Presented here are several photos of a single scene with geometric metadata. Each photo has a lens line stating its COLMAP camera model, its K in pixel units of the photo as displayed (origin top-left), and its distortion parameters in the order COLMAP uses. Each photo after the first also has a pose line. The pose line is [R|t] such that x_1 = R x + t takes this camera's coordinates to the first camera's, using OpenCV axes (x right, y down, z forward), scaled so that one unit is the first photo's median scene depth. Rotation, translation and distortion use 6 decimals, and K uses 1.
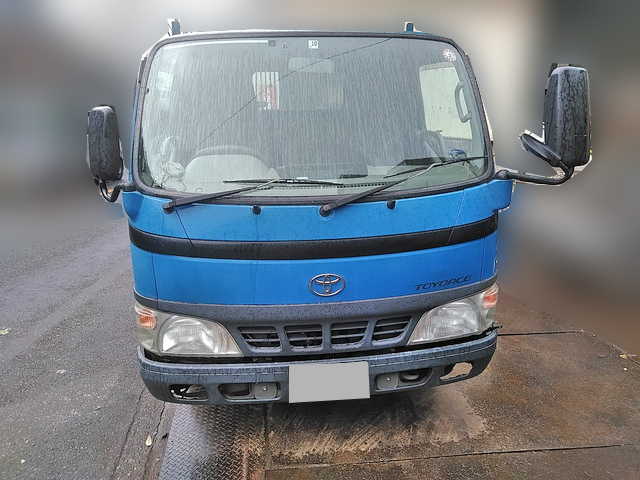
lens RADIAL K [[497.2, 0, 320.0], [0, 497.2, 240.0], [0, 0, 1]] dist [0.052880, -0.000386]
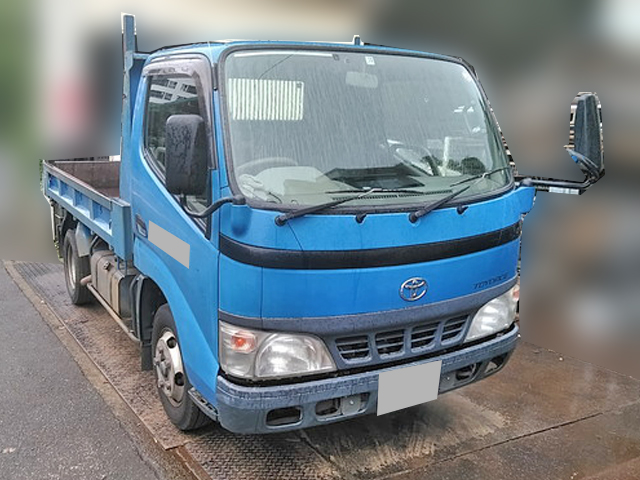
lens RADIAL K [[607.8, 0, 320.0], [0, 607.8, 240.0], [0, 0, 1]] dist [0.071602, -0.008794]
pose [[0.924942, -0.049984, 0.376808, -0.614885], [0.072112, 0.996388, -0.044841, 0.029929], [-0.373206, 0.068648, 0.925205, -0.110134]]
